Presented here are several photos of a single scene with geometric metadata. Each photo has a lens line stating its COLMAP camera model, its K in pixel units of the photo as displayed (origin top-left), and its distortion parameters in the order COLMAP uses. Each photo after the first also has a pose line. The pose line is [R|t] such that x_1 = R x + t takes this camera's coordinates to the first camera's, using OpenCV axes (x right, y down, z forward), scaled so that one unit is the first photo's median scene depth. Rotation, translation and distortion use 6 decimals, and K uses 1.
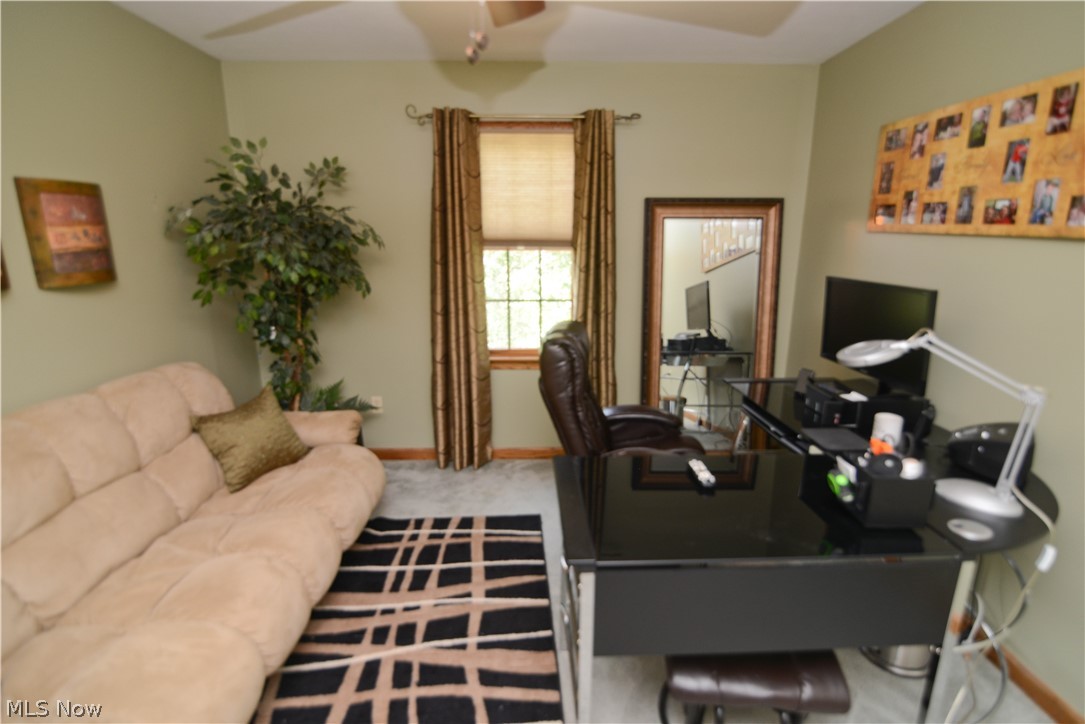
lens RADIAL K [[528.7, 0, 542.5], [0, 528.7, 362.0], [0, 0, 1]] dist [-0.000953, -0.000218]
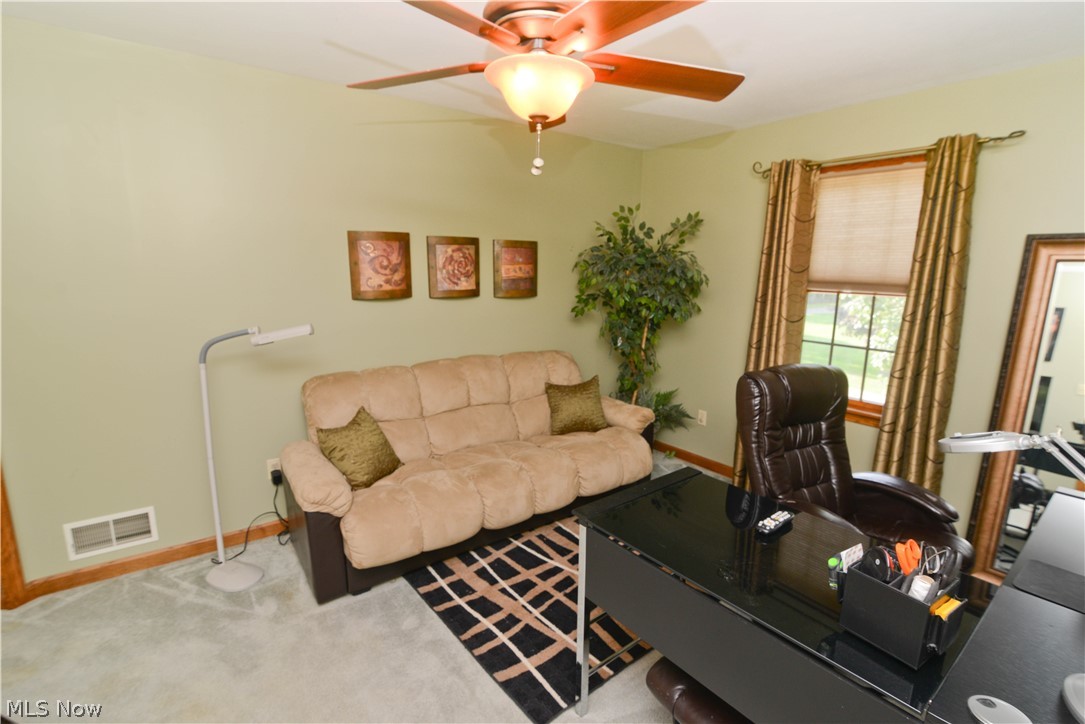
lens RADIAL K [[495.4, 0, 542.5], [0, 495.4, 362.0], [0, 0, 1]] dist [-0.000389, -0.000271]
pose [[0.606321, 0.161027, -0.778746, 0.383952], [-0.207158, 0.977455, 0.040824, -0.014027], [0.767763, 0.136571, 0.626010, 0.035945]]
